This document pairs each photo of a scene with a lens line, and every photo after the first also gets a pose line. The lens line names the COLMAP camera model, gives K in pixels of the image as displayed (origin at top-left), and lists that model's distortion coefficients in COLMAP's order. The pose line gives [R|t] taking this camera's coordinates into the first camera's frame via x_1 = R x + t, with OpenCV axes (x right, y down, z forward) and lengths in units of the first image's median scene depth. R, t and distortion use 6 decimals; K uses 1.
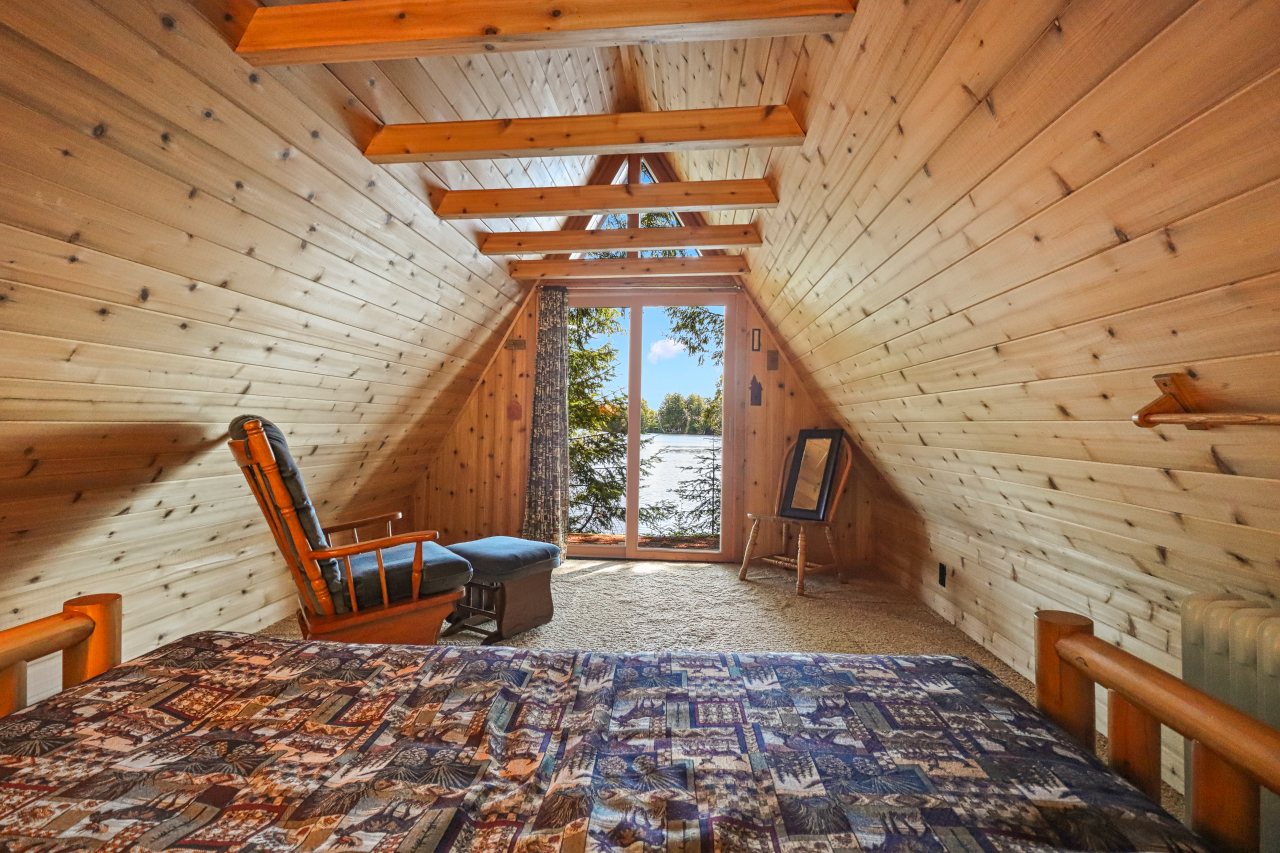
lens RADIAL K [[616.1, 0, 631.0], [0, 616.1, 415.2], [0, 0, 1]] dist [-0.000292, -0.000963]
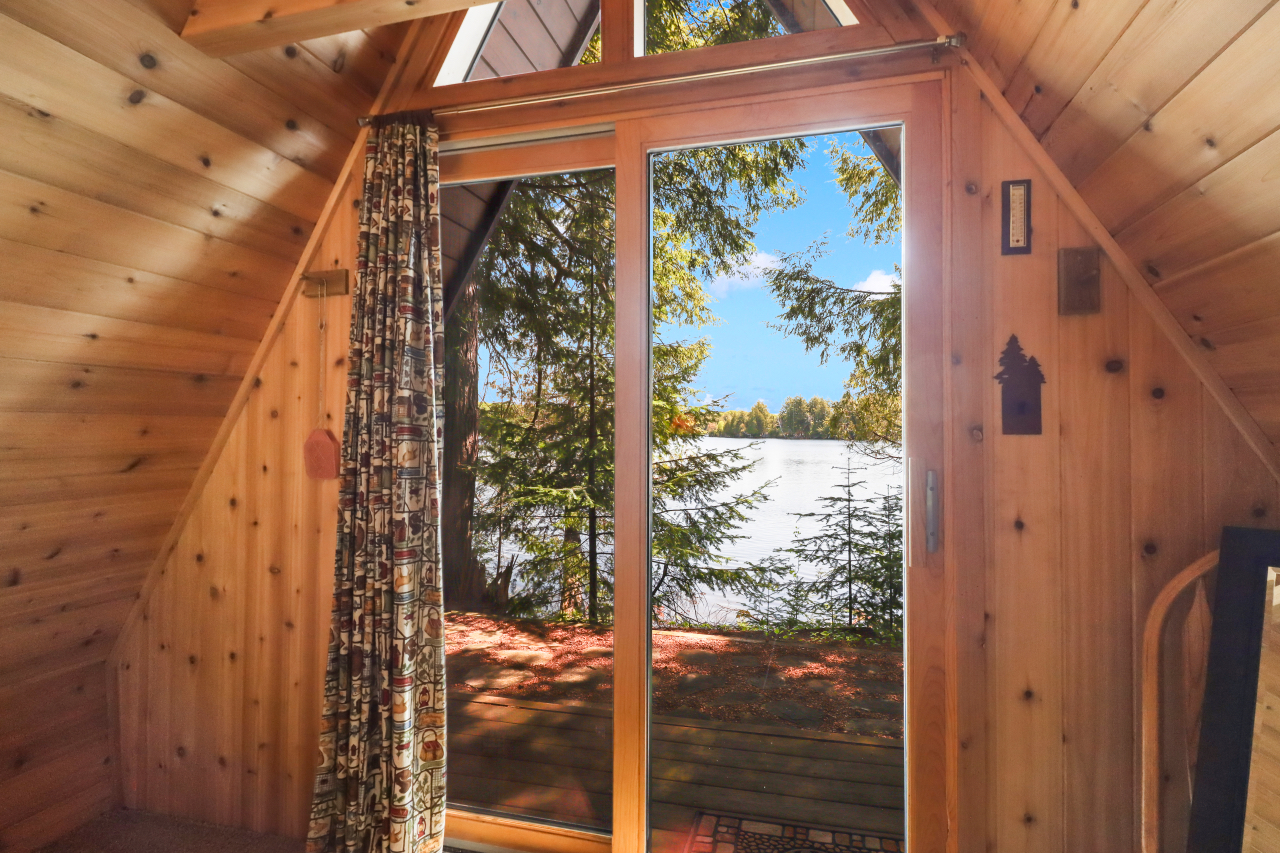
lens RADIAL K [[605.0, 0, 641.0], [0, 605.0, 412.9], [0, 0, 1]] dist [-0.000054, -0.000172]
pose [[0.983357, -0.020013, -0.180576, 0.072506], [0.017650, 0.999736, -0.014684, -0.024322], [0.180823, 0.011253, 0.983451, 0.662439]]
